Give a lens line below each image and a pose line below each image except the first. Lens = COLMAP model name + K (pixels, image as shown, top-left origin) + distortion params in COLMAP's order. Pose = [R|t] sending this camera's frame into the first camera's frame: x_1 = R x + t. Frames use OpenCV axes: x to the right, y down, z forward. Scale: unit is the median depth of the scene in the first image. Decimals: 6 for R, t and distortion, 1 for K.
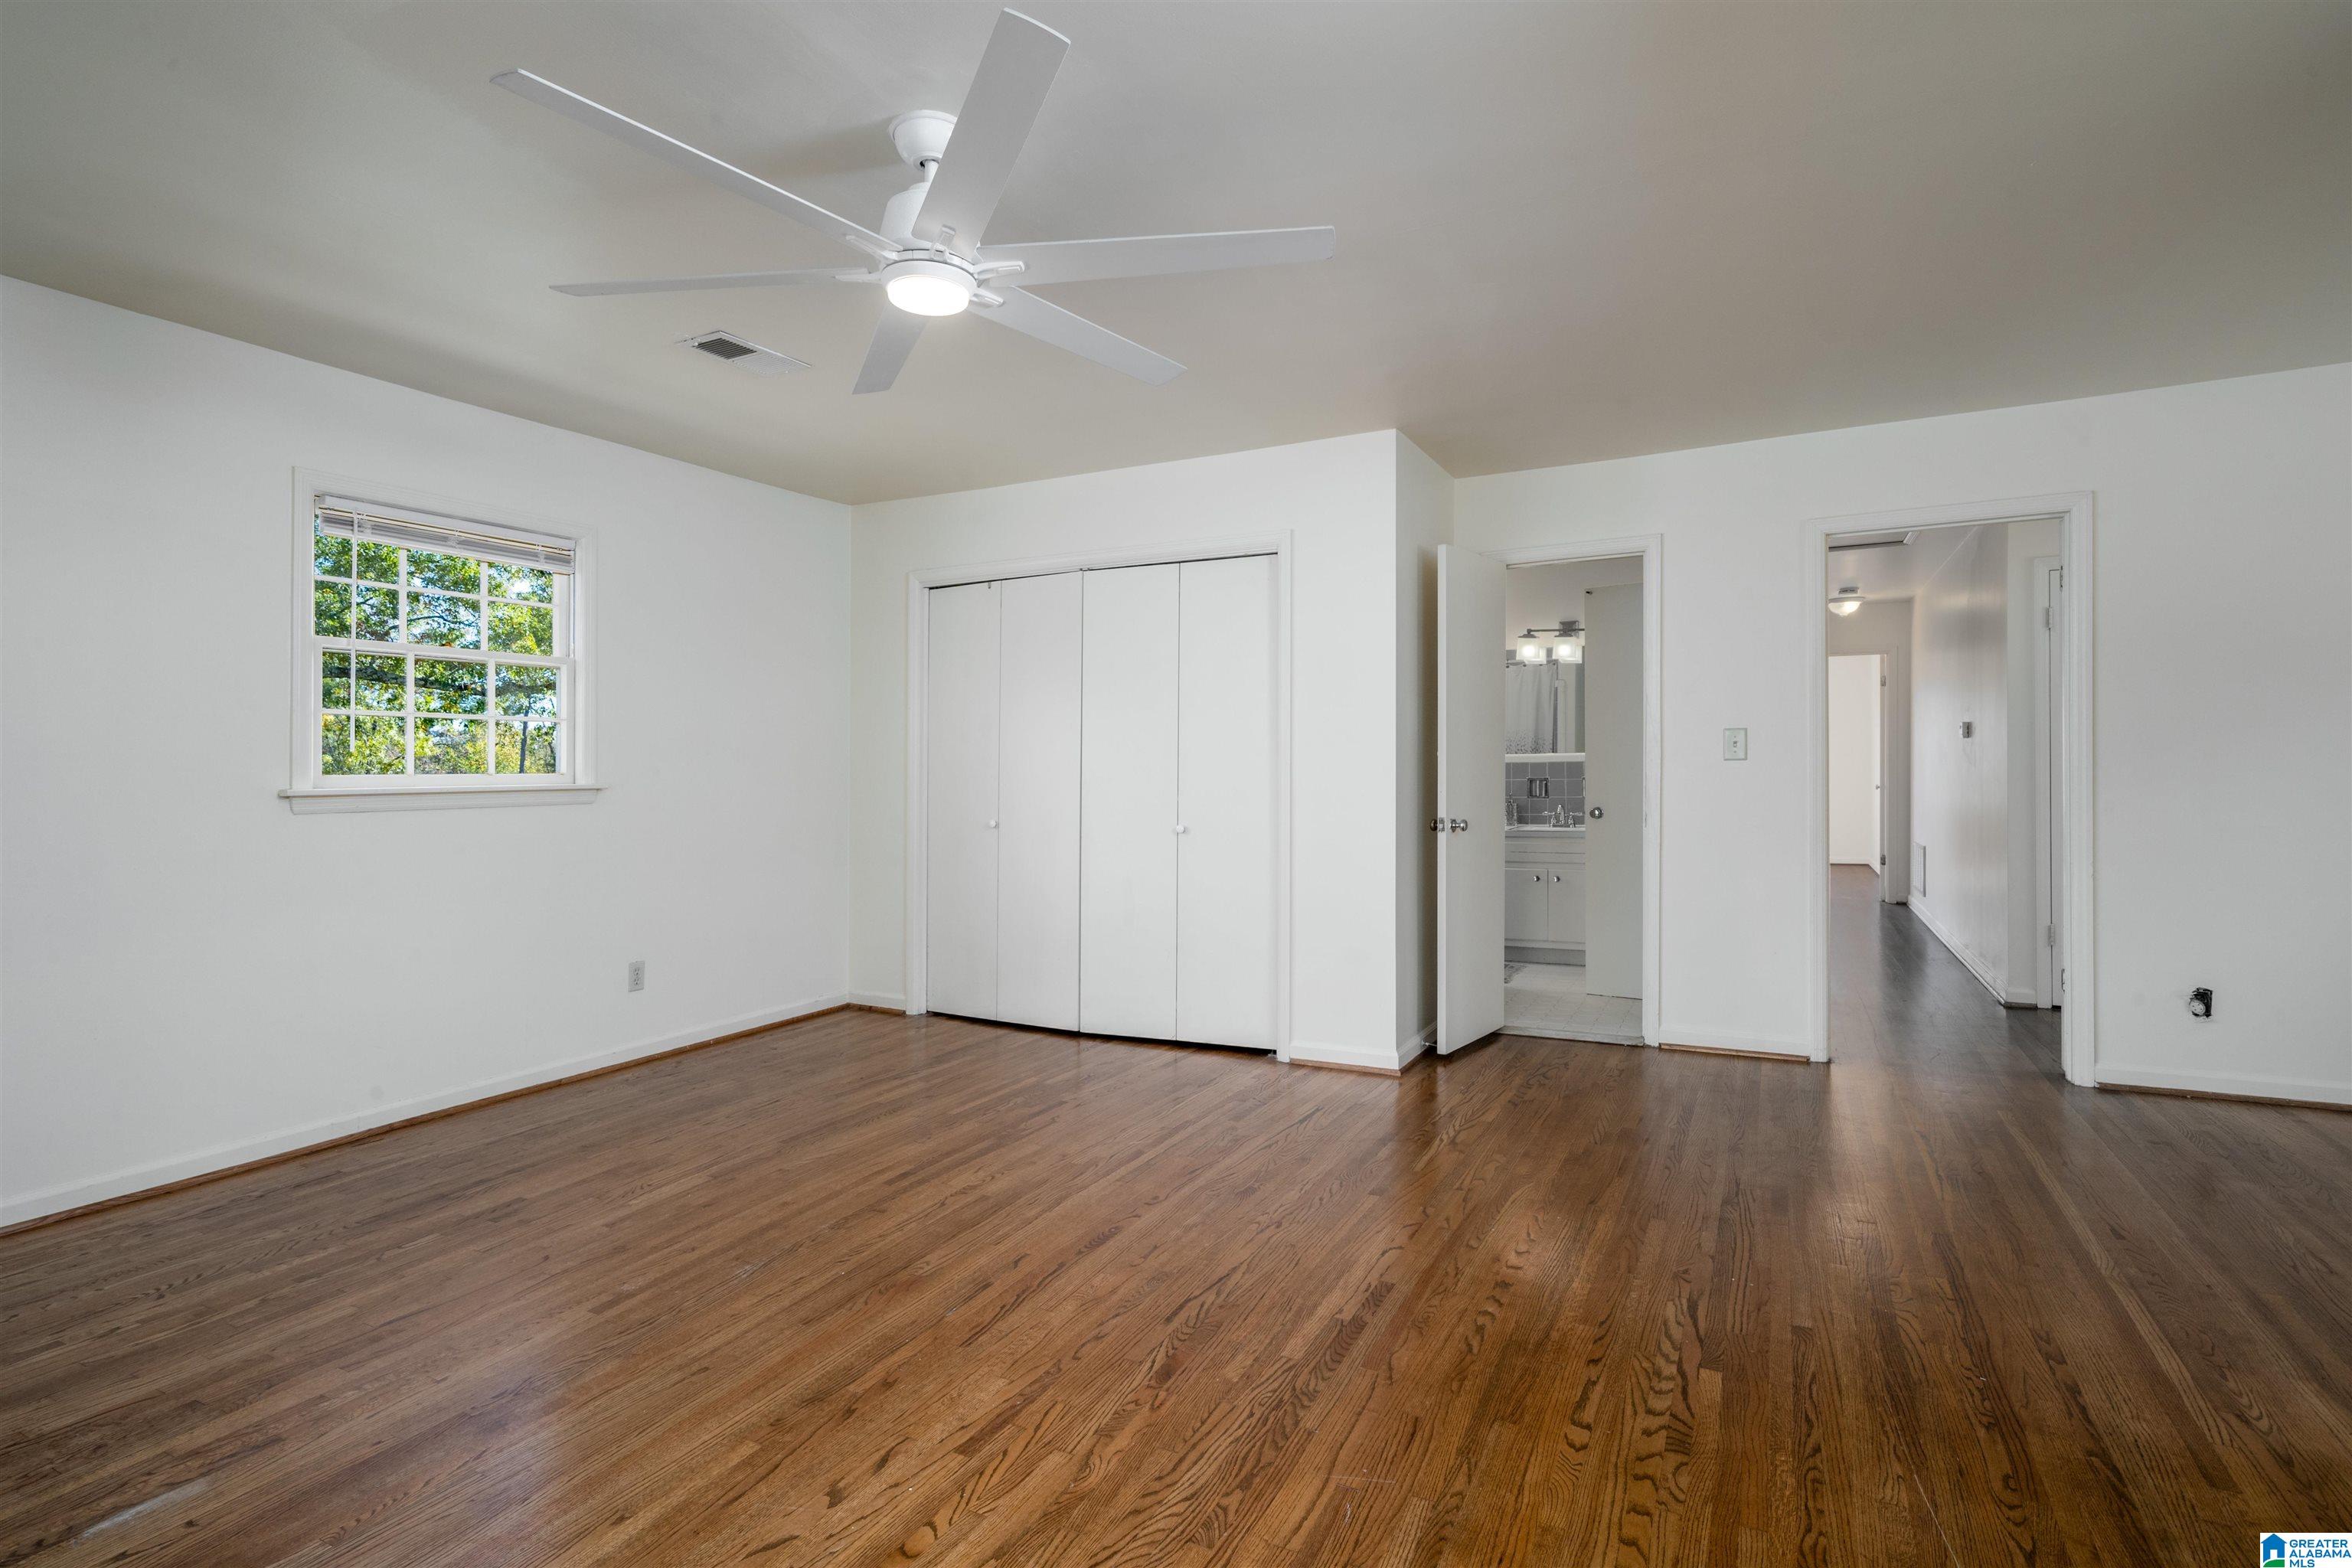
lens RADIAL K [[1195.4, 0, 1145.5], [0, 1195.4, 759.2], [0, 0, 1]] dist [0.001912, -0.001176]
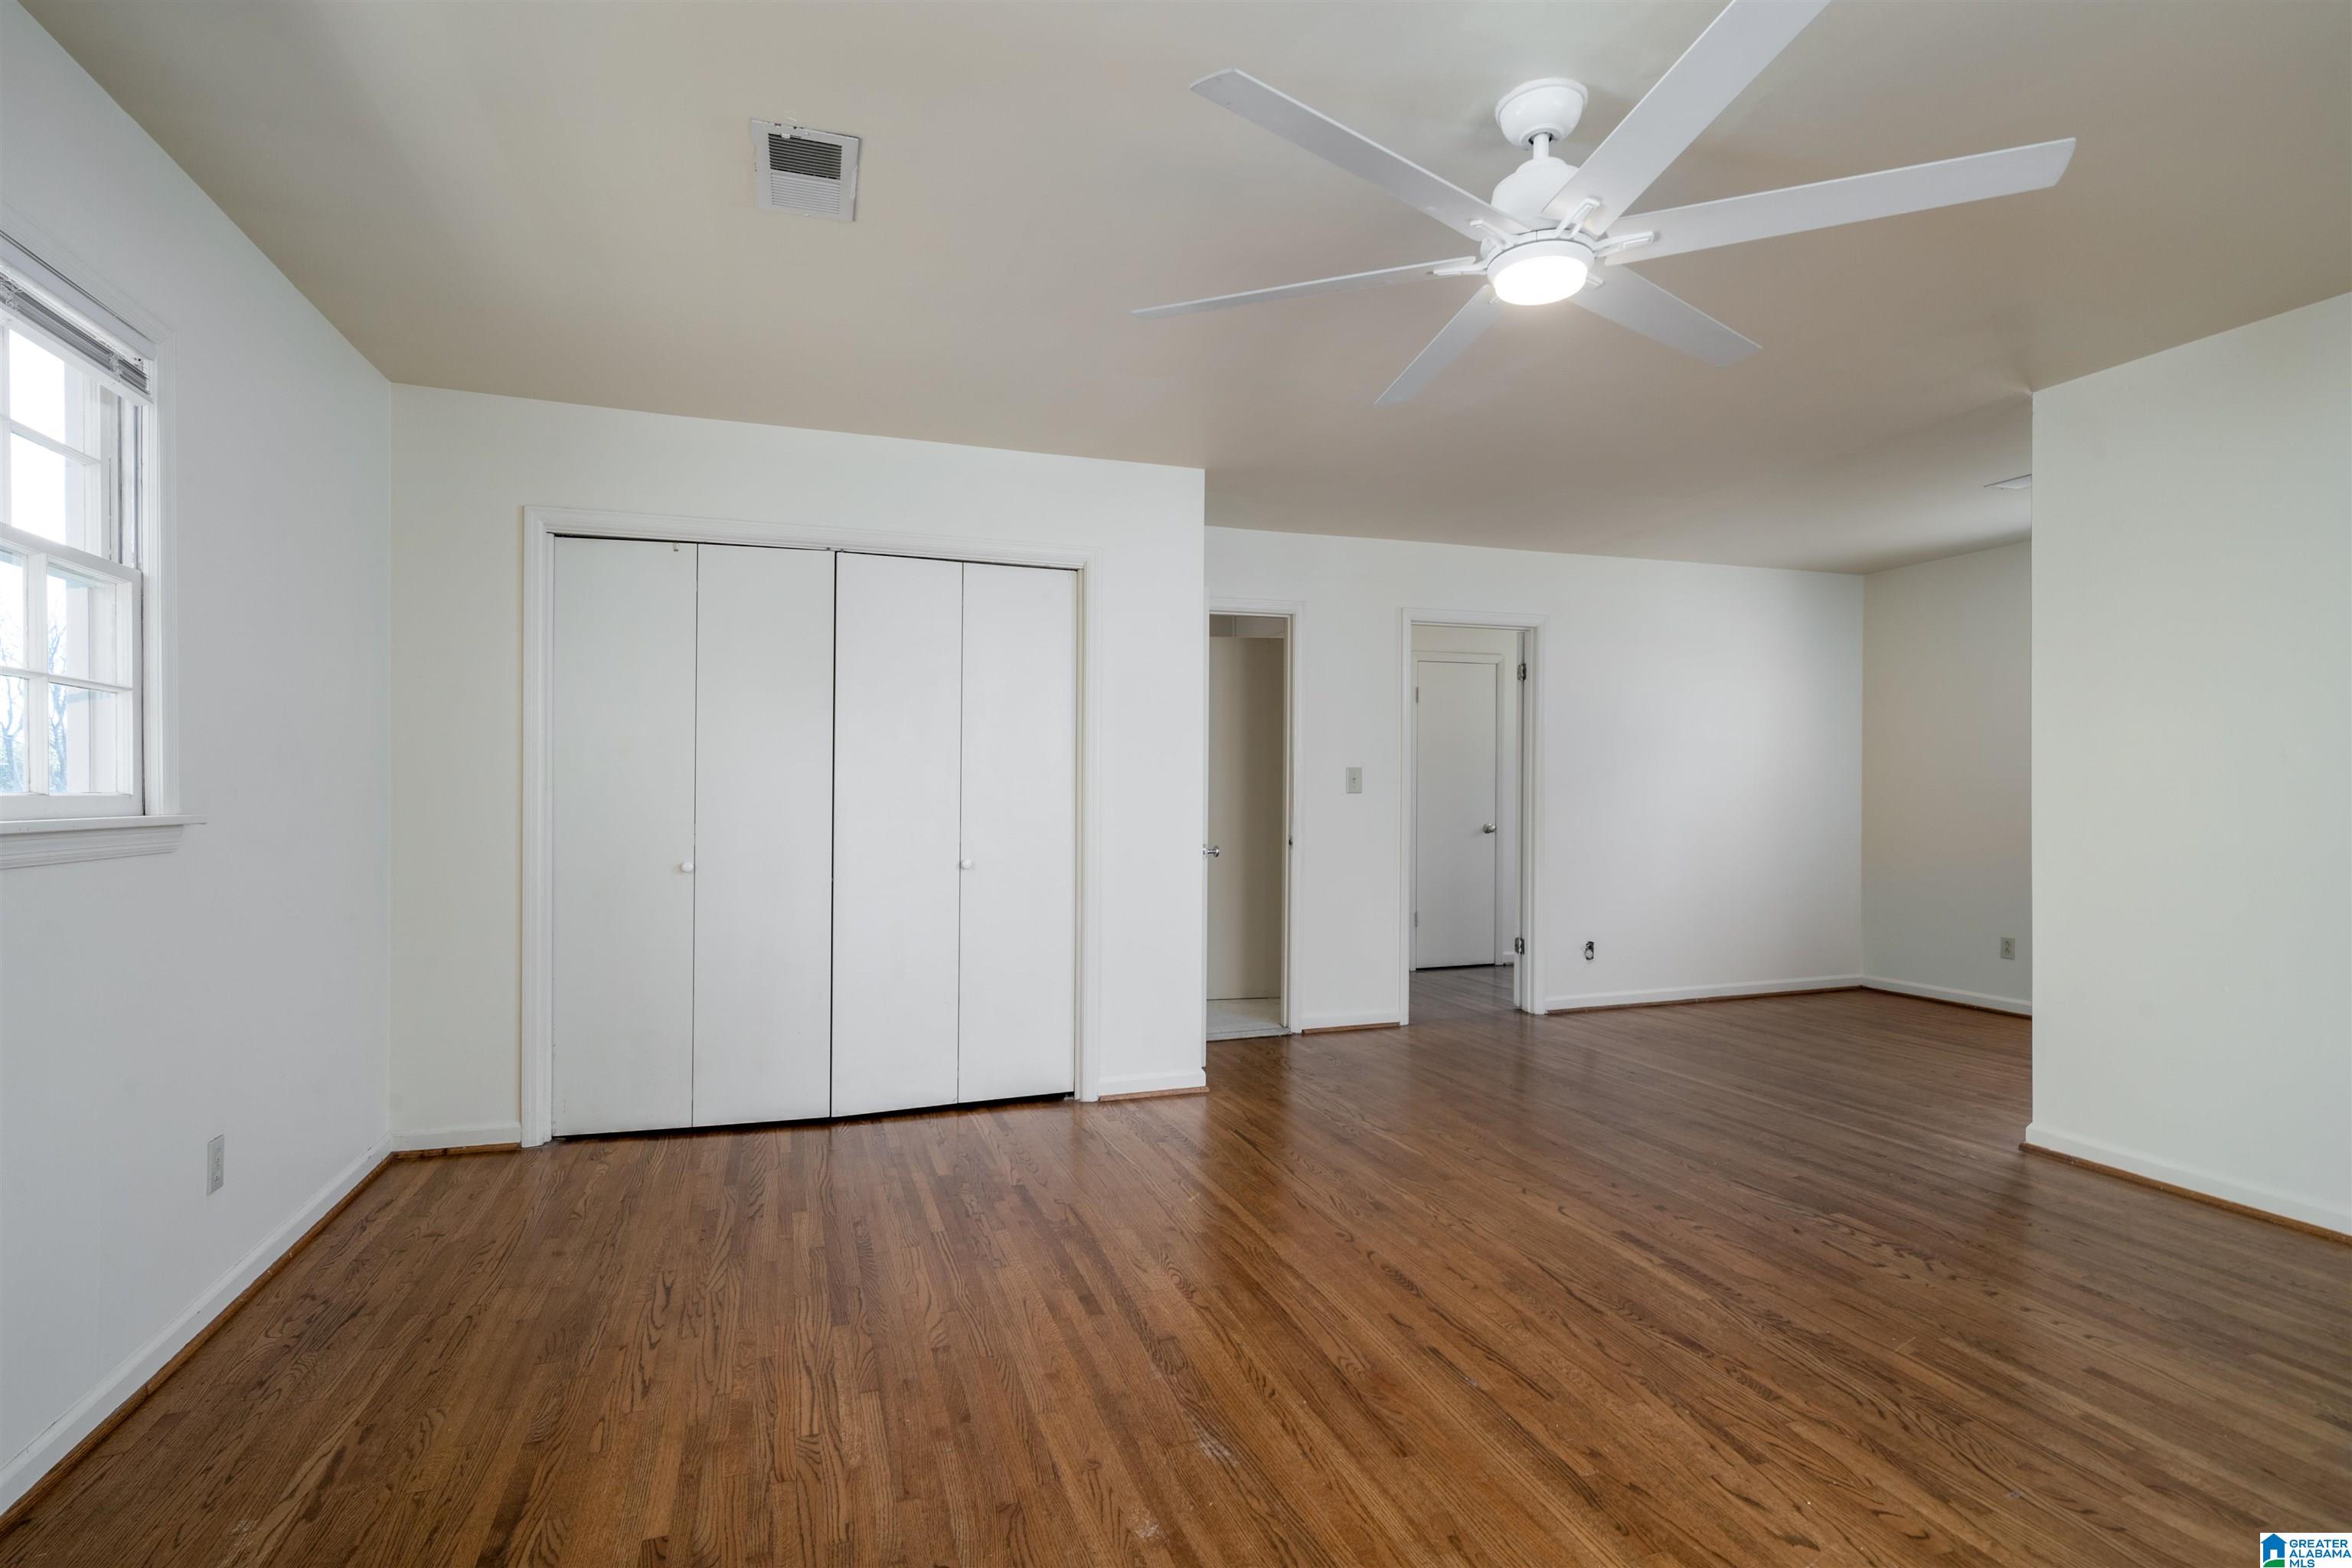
lens RADIAL K [[1195.4, 0, 1191.1], [0, 1195.4, 797.3], [0, 0, 1]] dist [0.001912, -0.001176]
pose [[0.661029, 0.007628, 0.750322, -0.870410], [-0.012482, 0.999922, 0.000831, 0.011138], [-0.750256, -0.009915, 0.661073, 0.483607]]
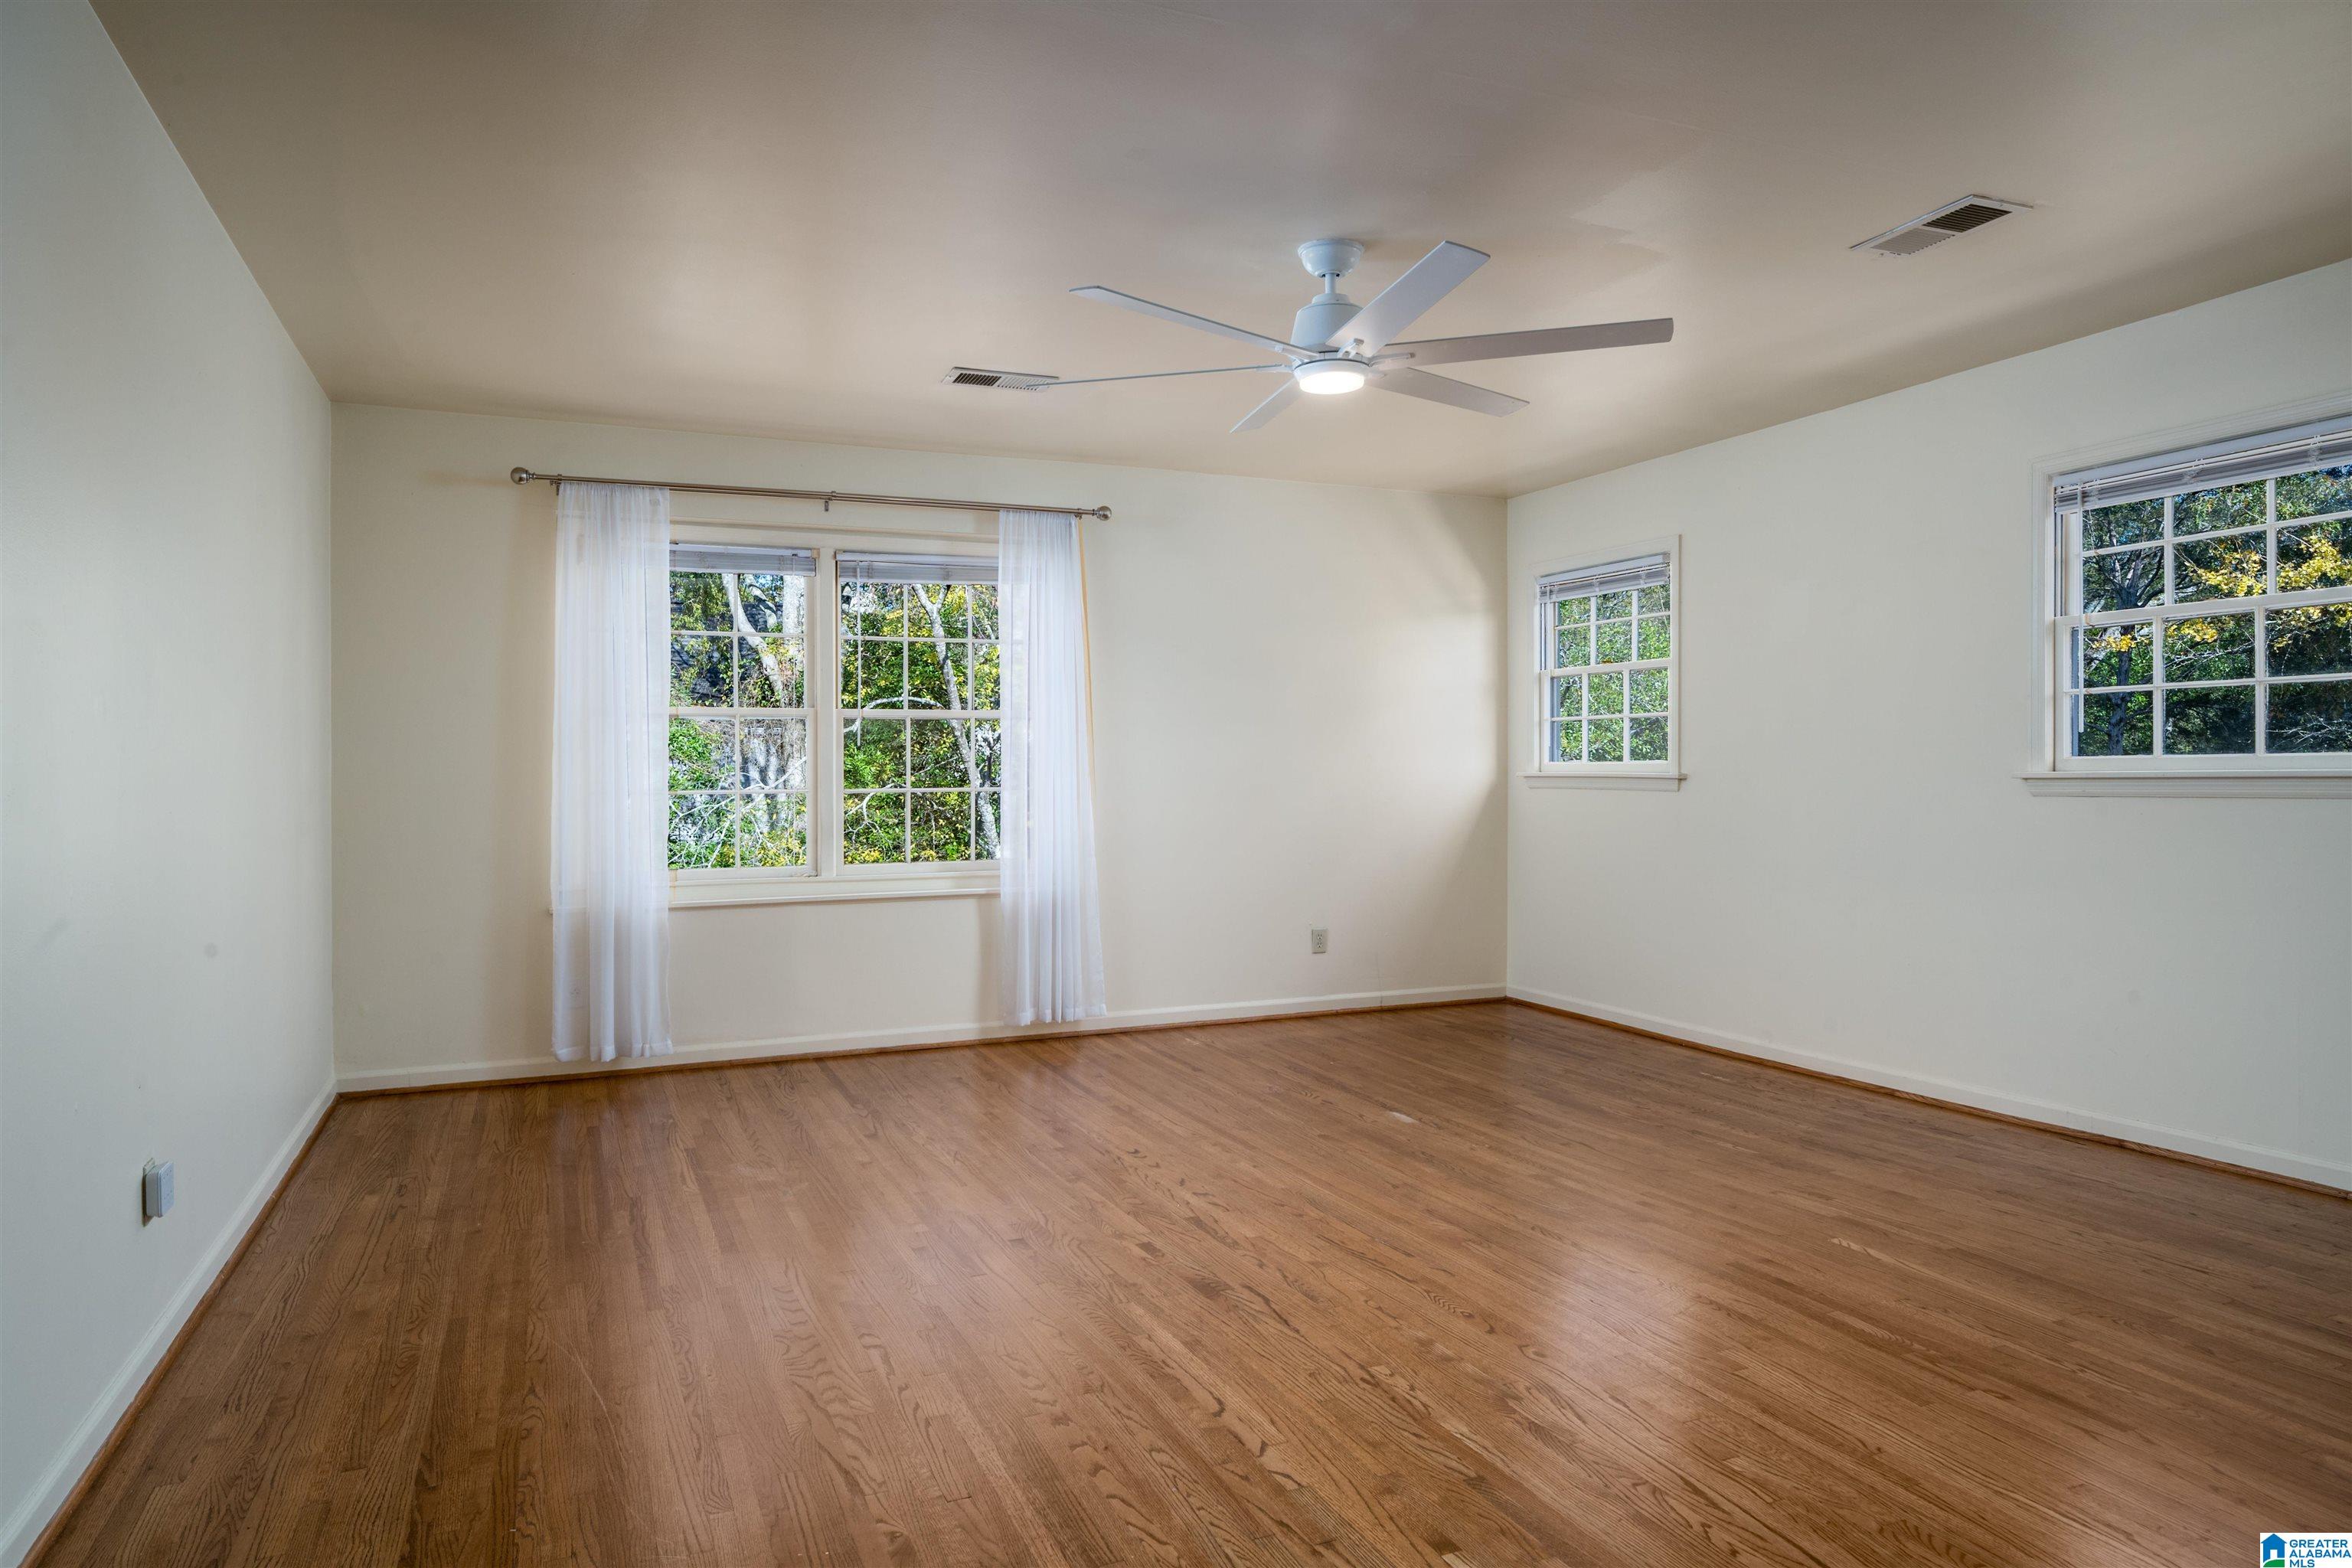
lens RADIAL K [[1422.7, 0, 1172.4], [0, 1422.7, 778.6], [0, 0, 1]] dist [0.002043, 0.001522]
pose [[-0.628190, 0.019416, -0.777818, 0.876298], [0.023668, 0.999703, 0.005839, 0.007796], [0.777700, -0.014741, -0.628463, 1.481692]]
